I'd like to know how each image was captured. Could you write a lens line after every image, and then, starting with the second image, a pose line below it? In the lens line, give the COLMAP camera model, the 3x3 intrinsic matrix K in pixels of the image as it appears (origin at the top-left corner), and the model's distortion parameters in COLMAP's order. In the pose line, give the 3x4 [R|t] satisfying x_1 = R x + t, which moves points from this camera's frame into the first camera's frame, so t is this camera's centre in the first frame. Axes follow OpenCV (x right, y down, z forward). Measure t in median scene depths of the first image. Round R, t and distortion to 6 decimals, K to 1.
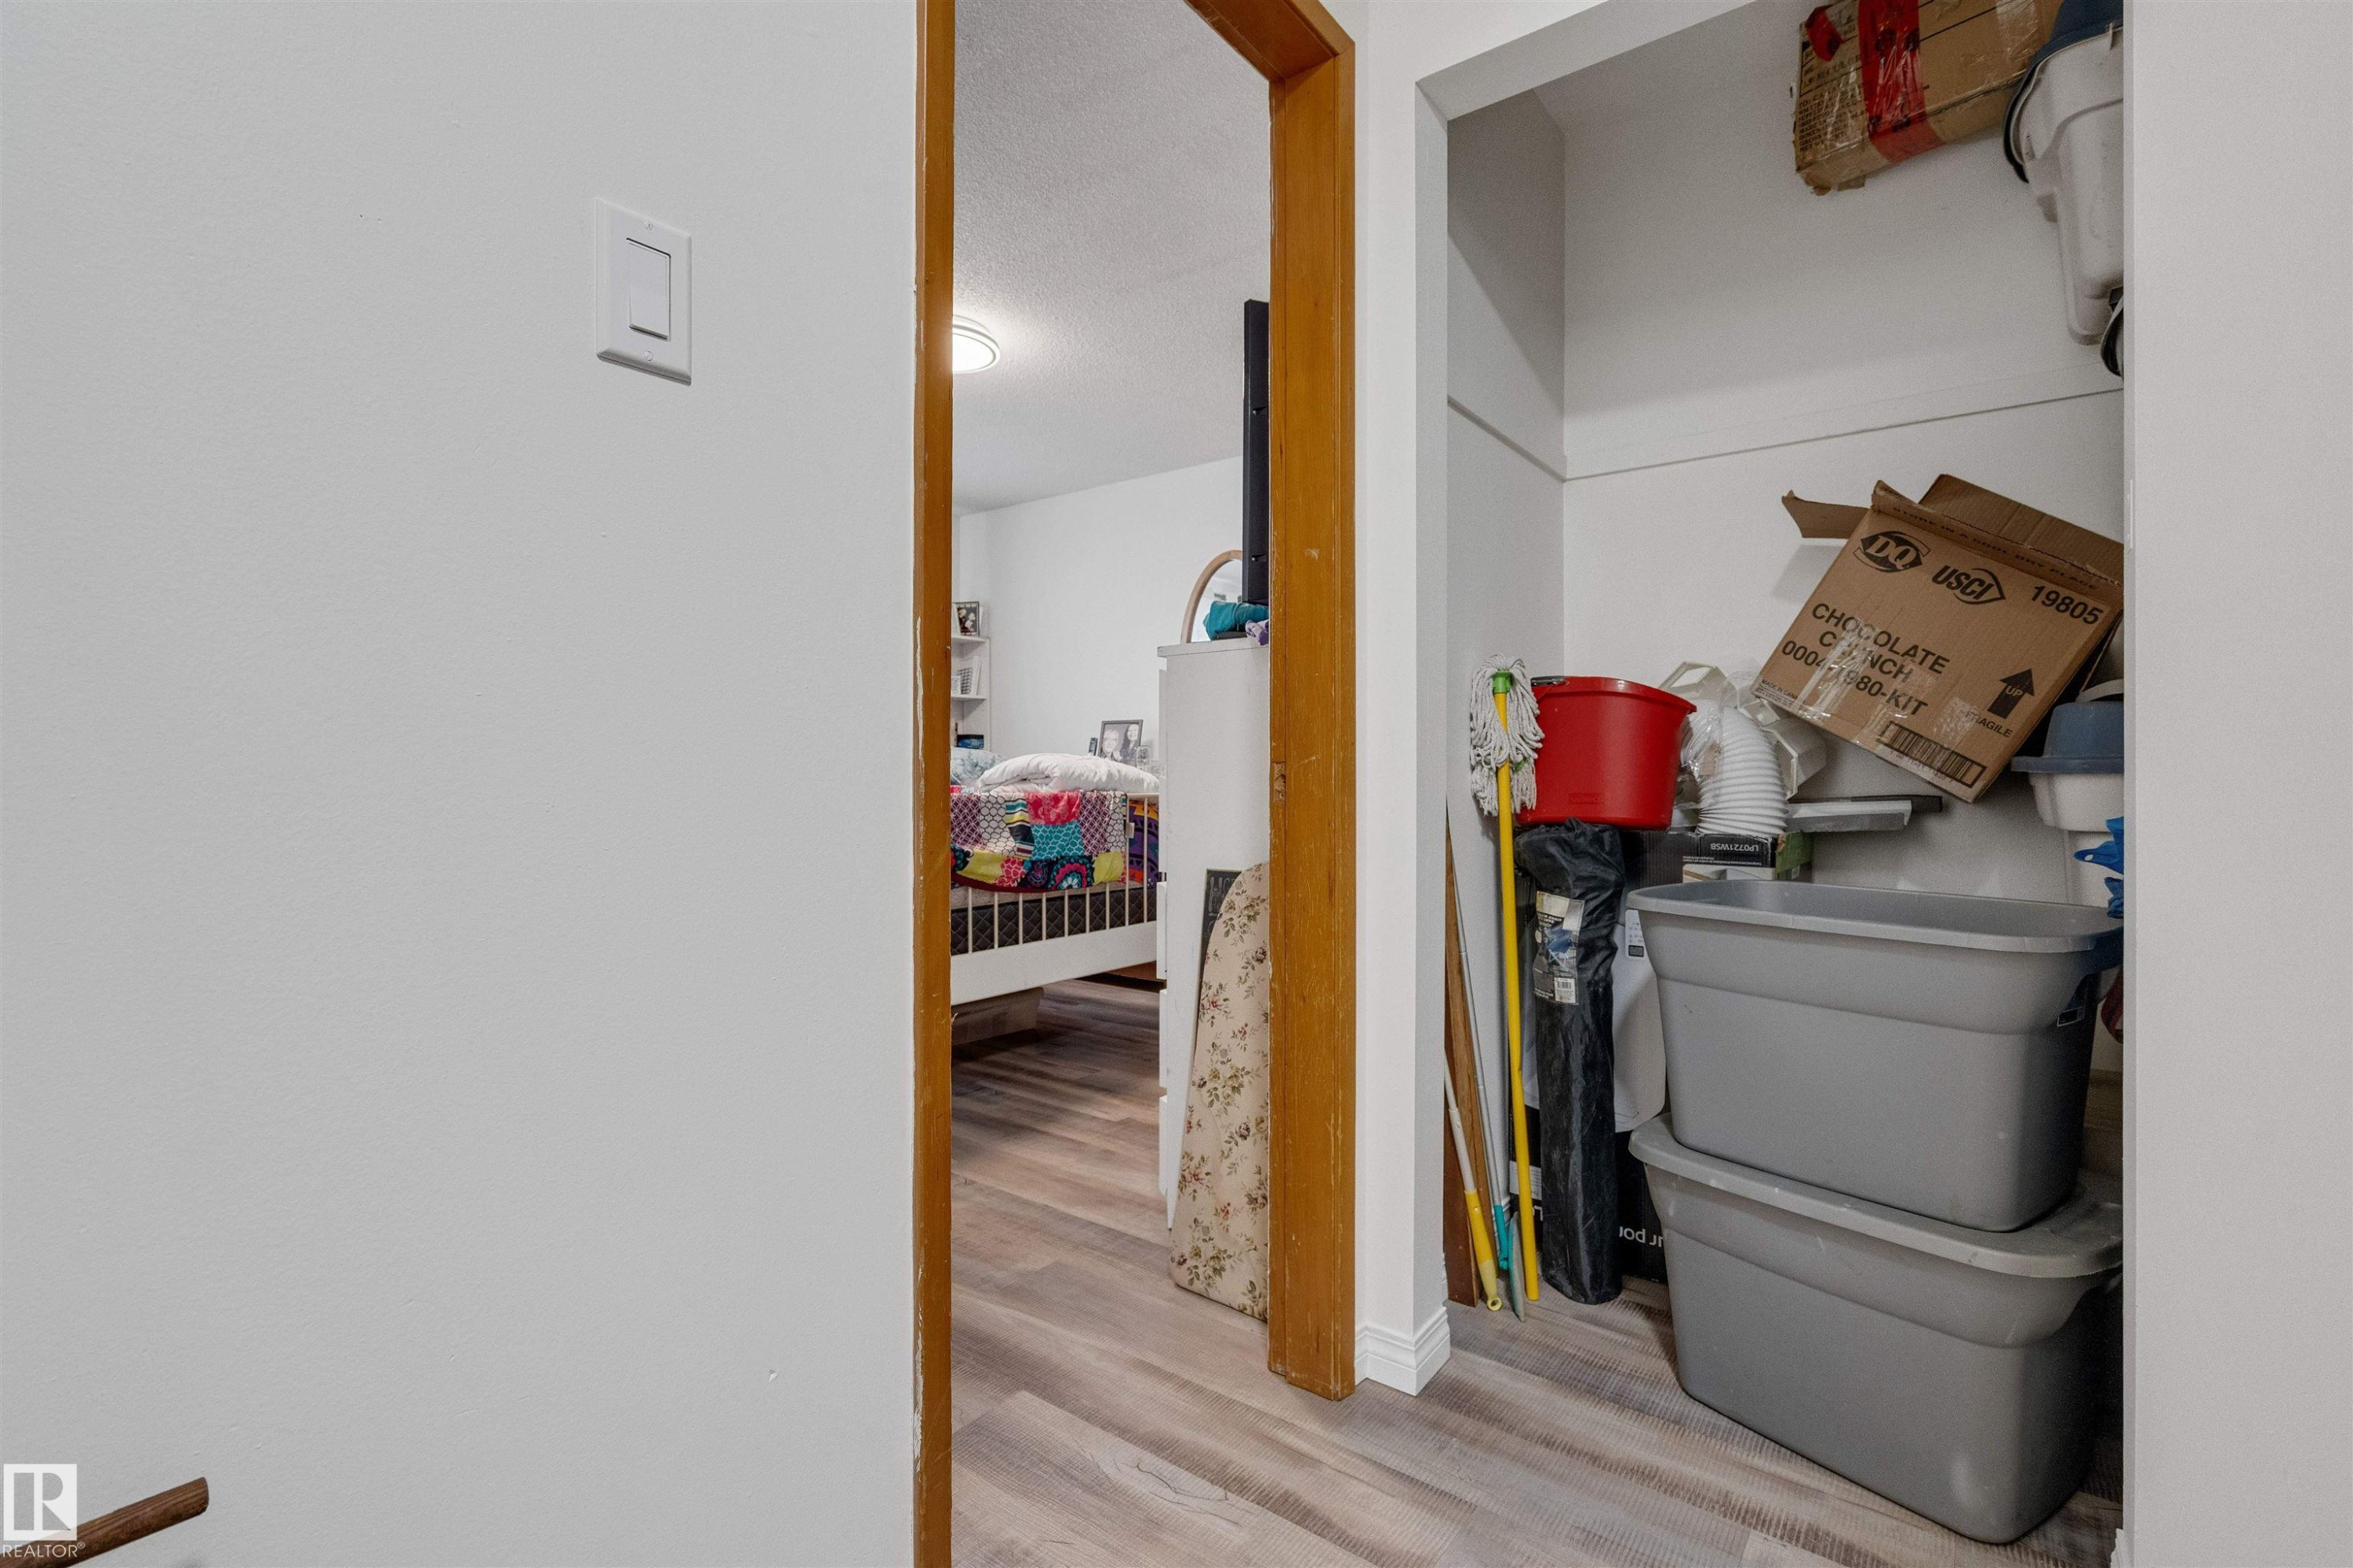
lens RADIAL K [[1068.5, 0, 1204.4], [0, 1068.5, 780.3], [0, 0, 1]] dist [-0.002102, 0.000009]
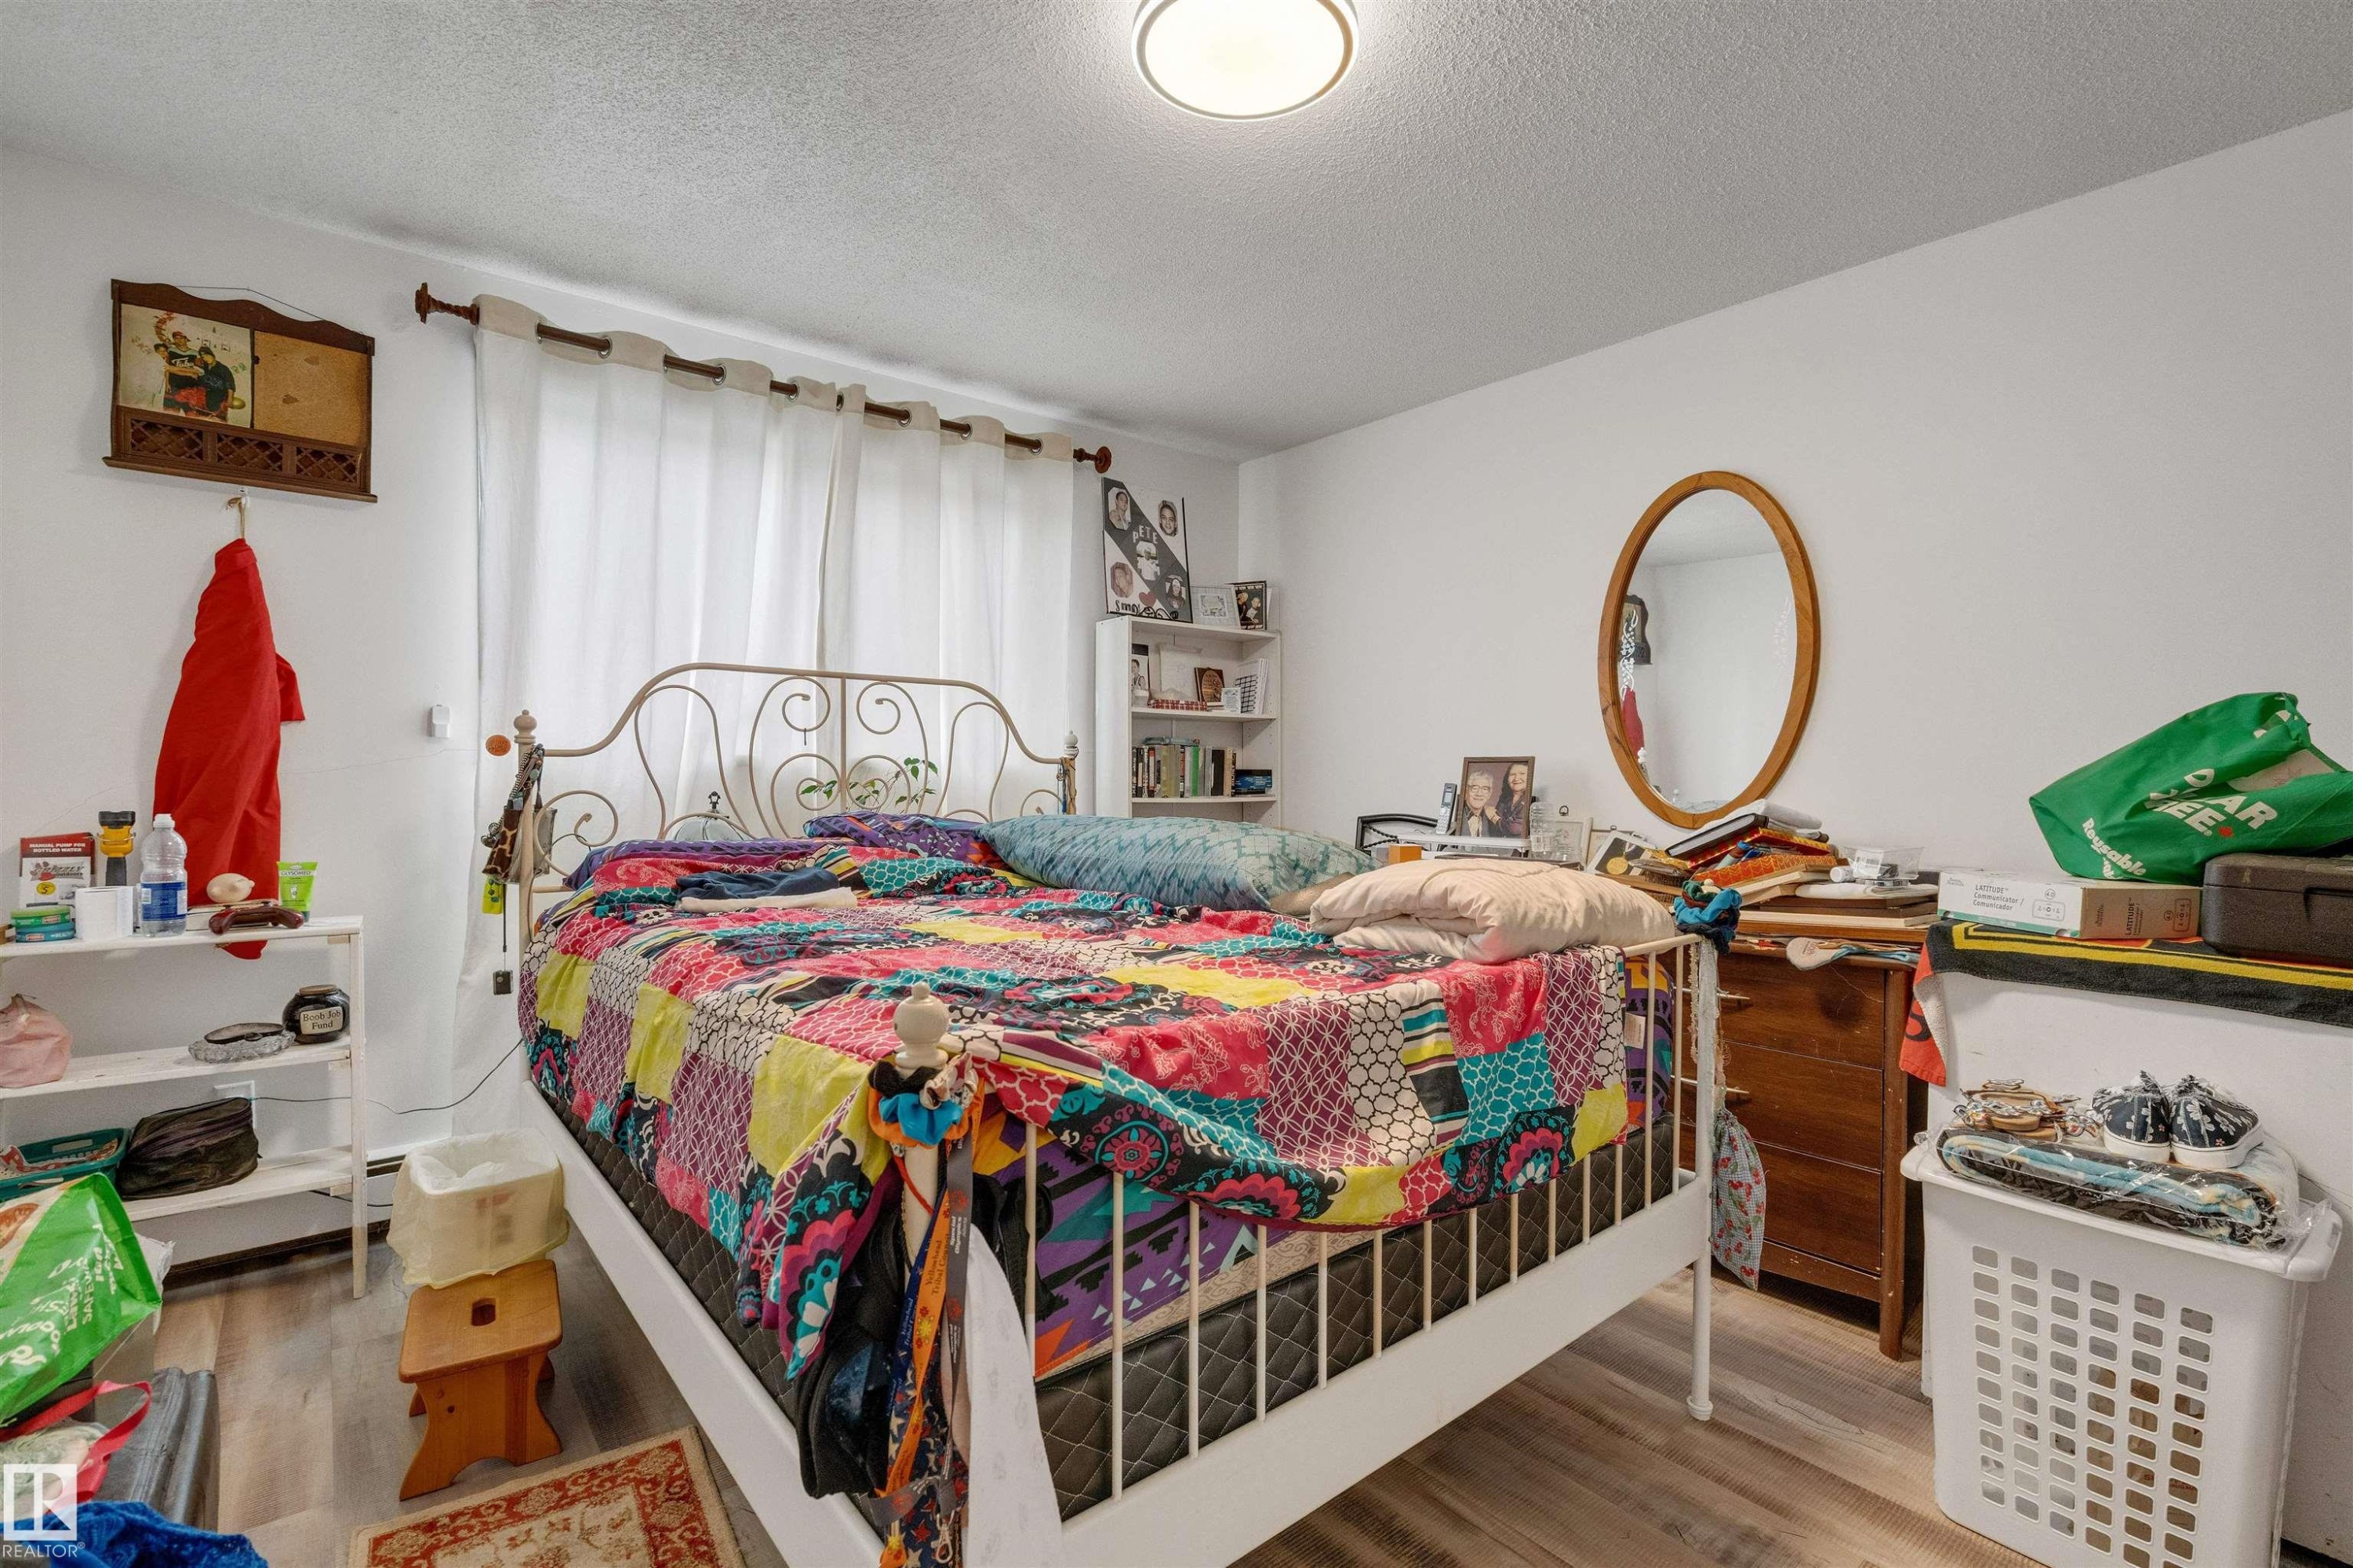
lens RADIAL K [[1068.5, 0, 1204.4], [0, 1068.5, 780.3], [0, 0, 1]] dist [-0.002102, 0.000009]
pose [[0.973328, 0.008418, -0.229264, -0.153078], [-0.007792, 0.999963, 0.003638, -0.065798], [0.229286, -0.001755, 0.973357, 0.528305]]
